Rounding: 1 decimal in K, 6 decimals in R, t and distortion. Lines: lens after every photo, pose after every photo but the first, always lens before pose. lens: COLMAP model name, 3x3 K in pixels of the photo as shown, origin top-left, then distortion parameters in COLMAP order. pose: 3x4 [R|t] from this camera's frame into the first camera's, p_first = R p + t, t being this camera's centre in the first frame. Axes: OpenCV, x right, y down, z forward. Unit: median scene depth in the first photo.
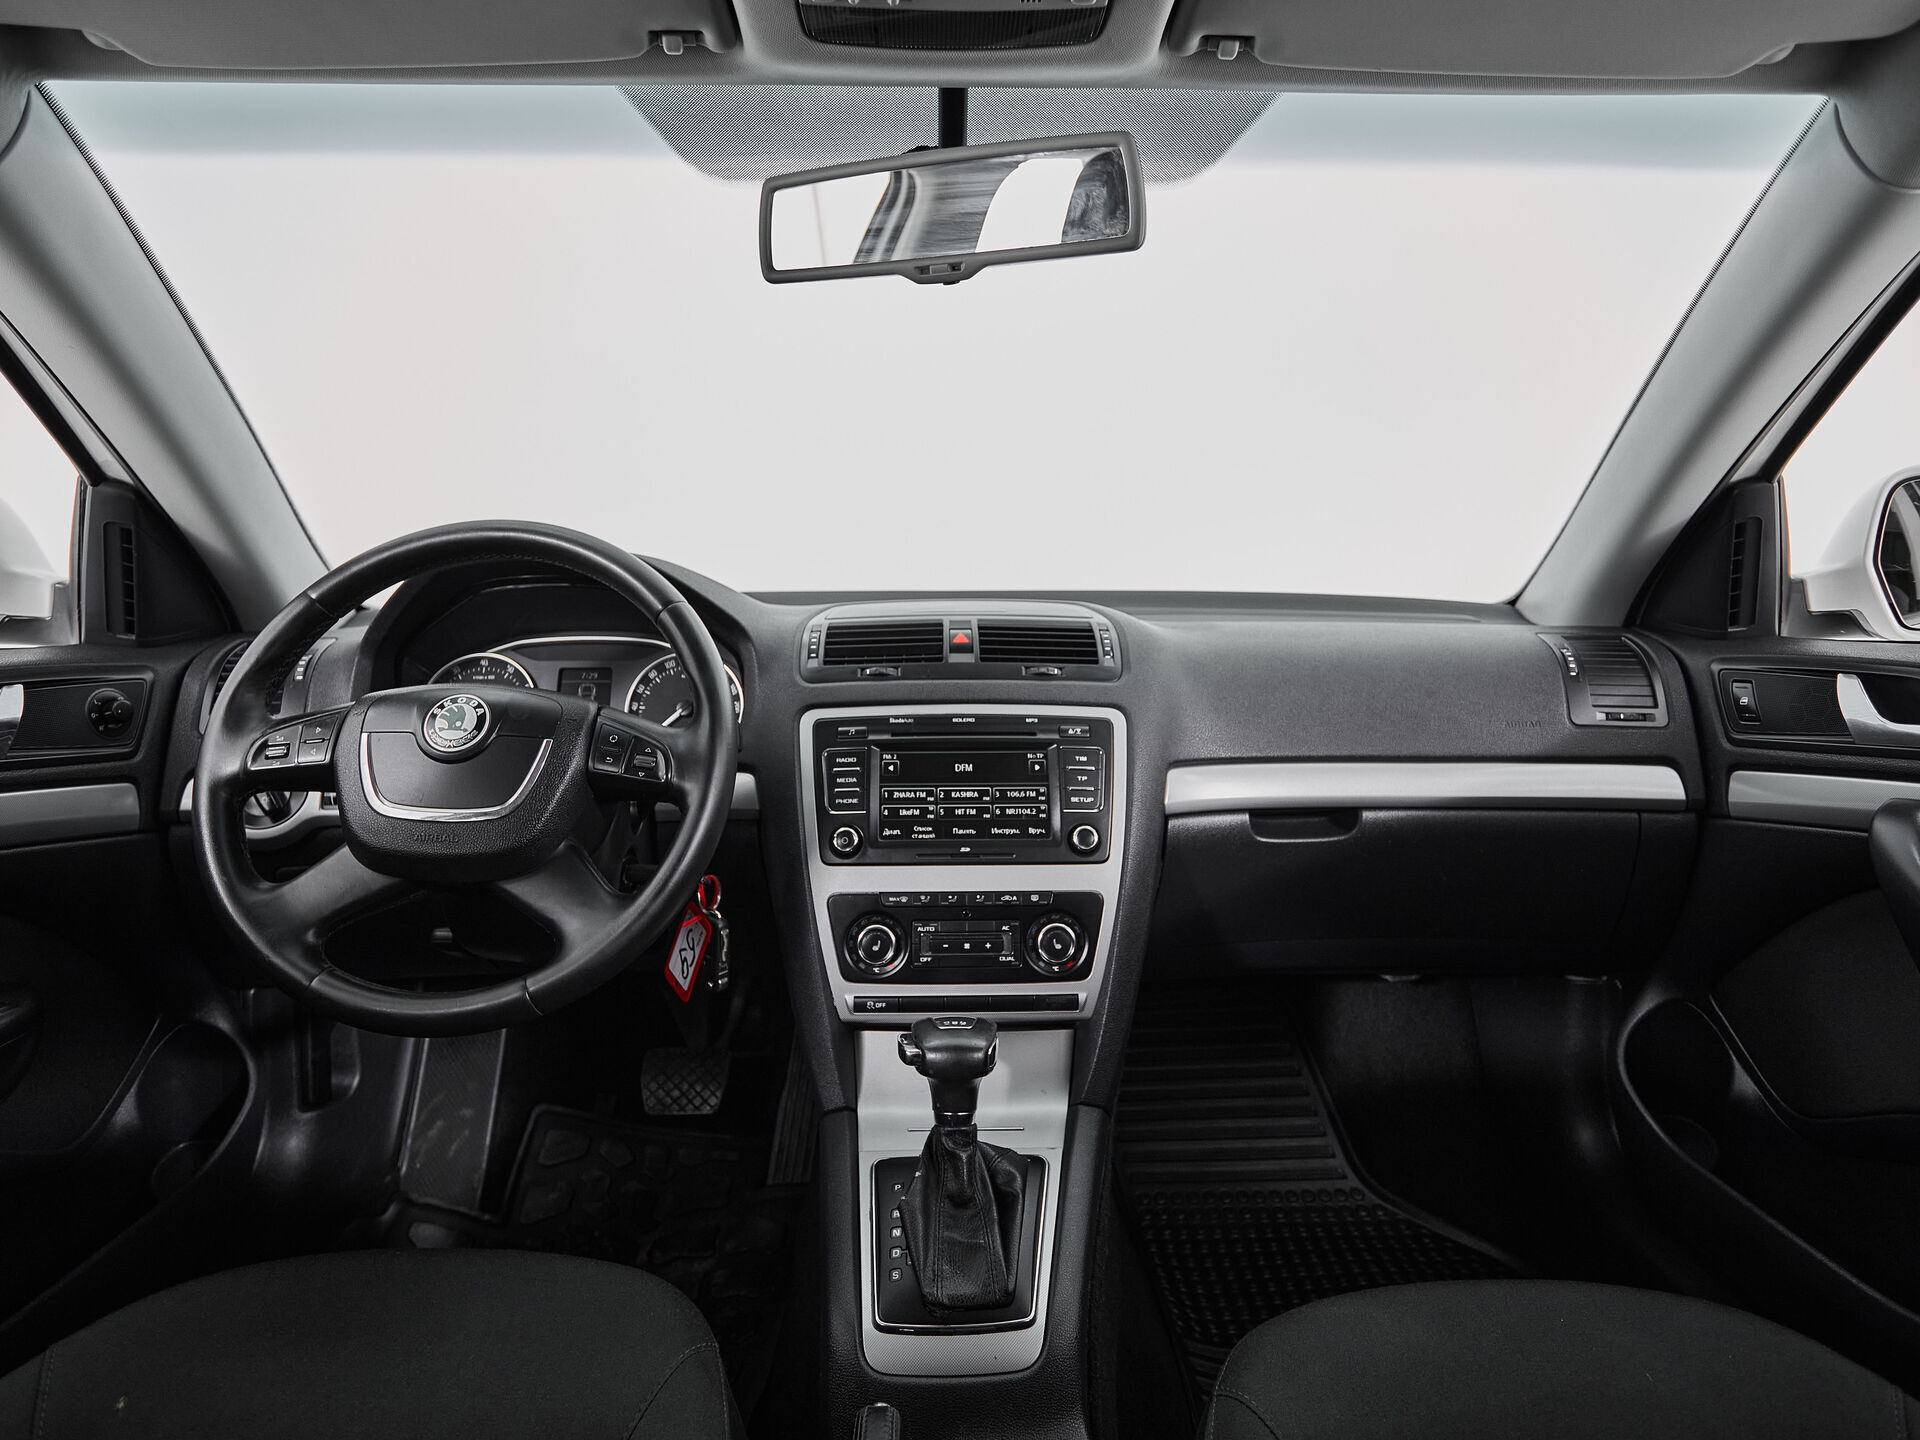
lens RADIAL K [[1120.0, 0, 966.8], [0, 1120.0, 656.7], [0, 0, 1]] dist [-0.003551, -0.002549]
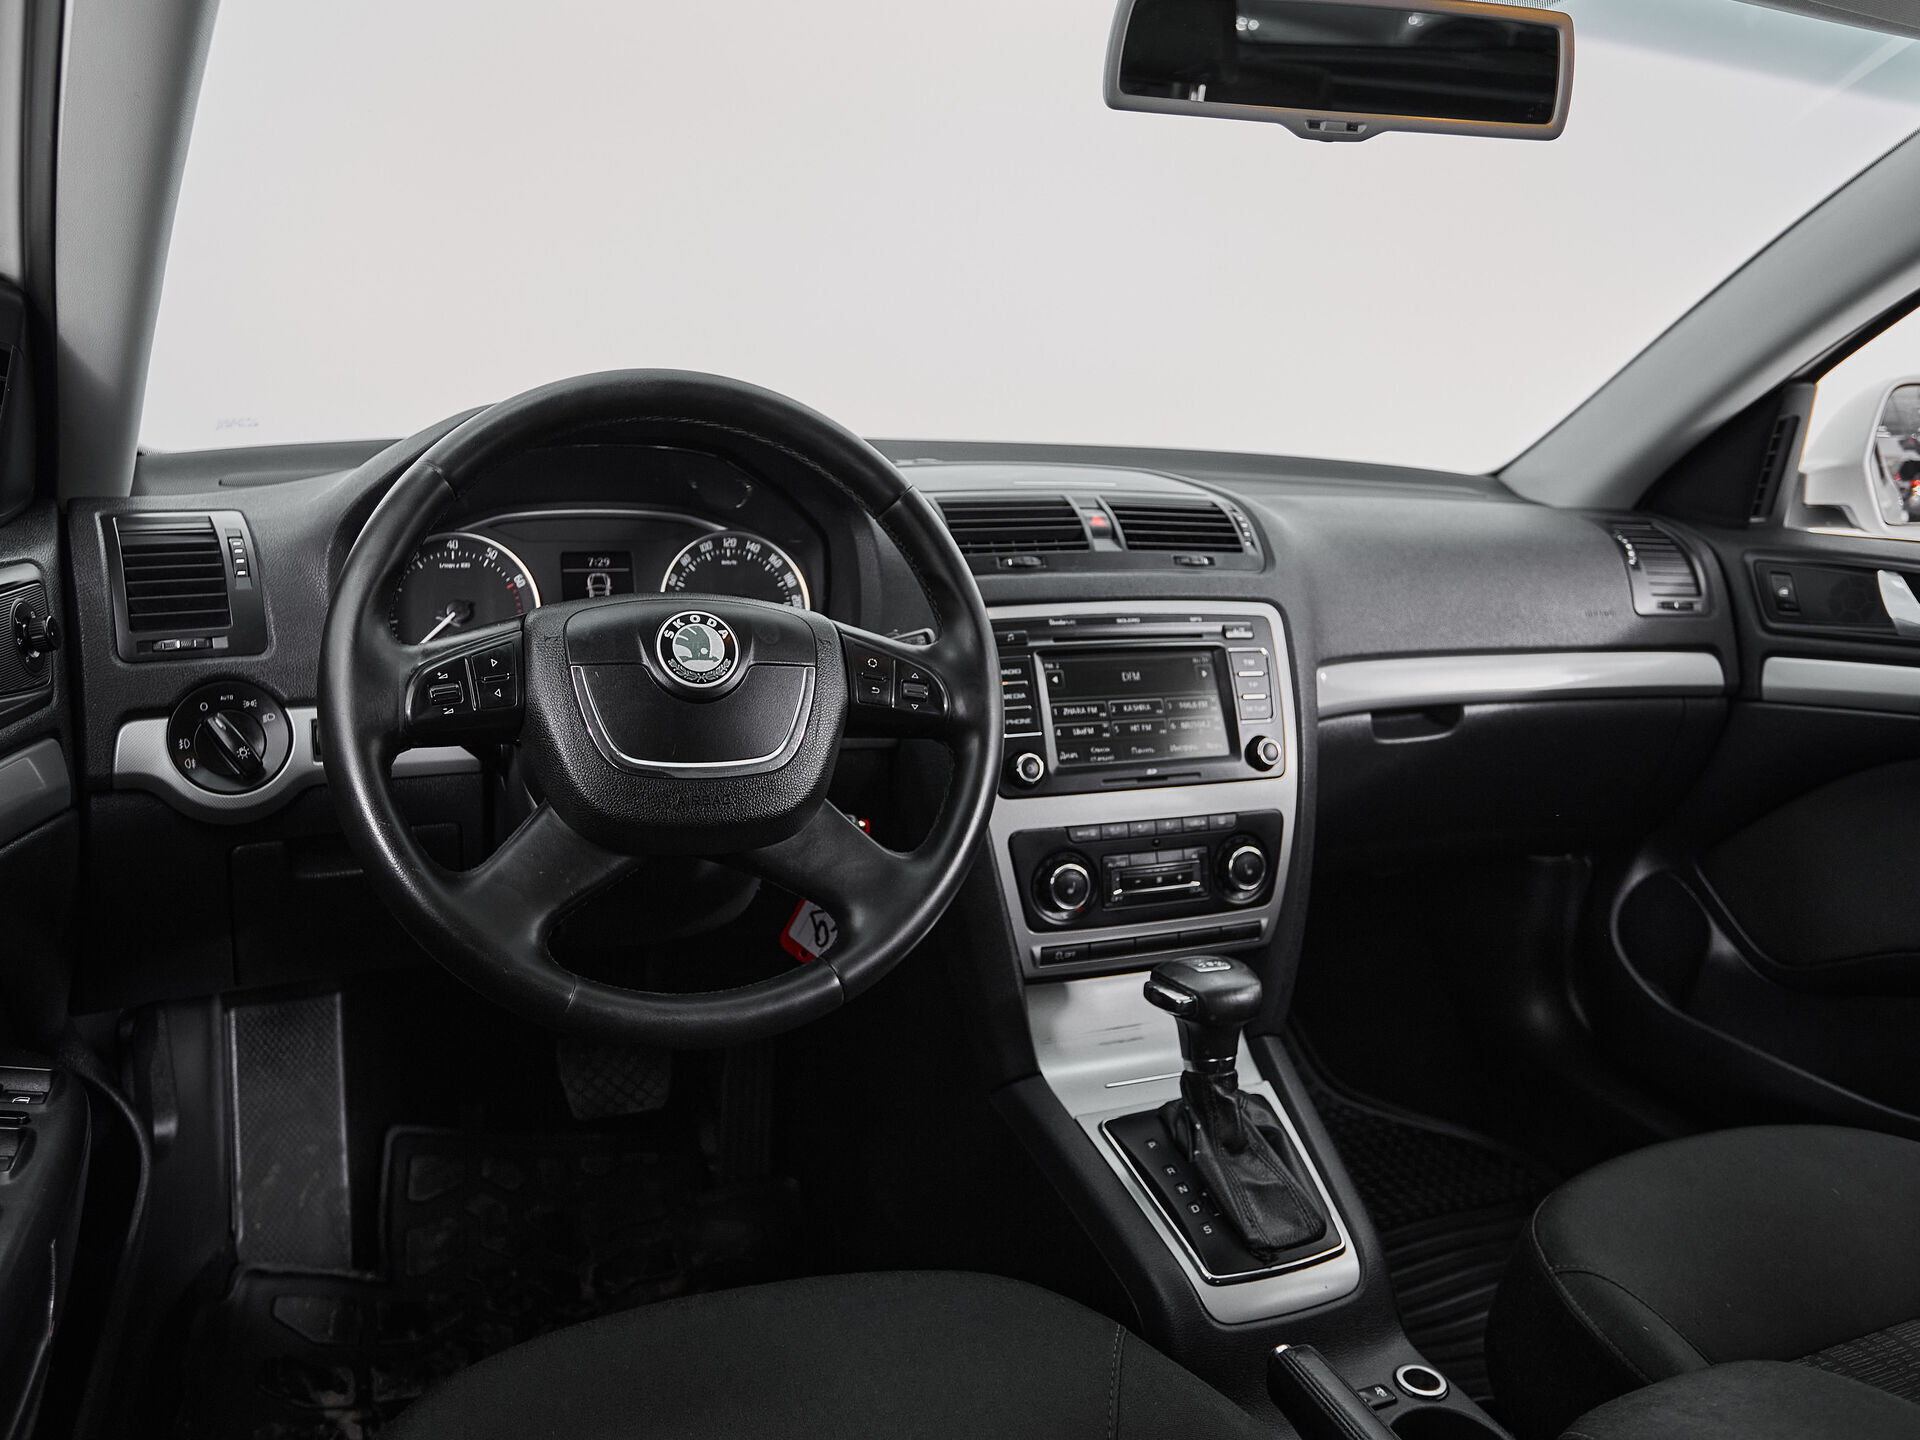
lens RADIAL K [[1490.8, 0, 953.9], [0, 1490.8, 652.9], [0, 0, 1]] dist [-0.063857, 0.008074]
pose [[0.930144, -0.024045, 0.366407, -0.552108], [-0.021244, 0.992658, 0.119072, -0.052203], [-0.366580, -0.118538, 0.922804, 0.001641]]
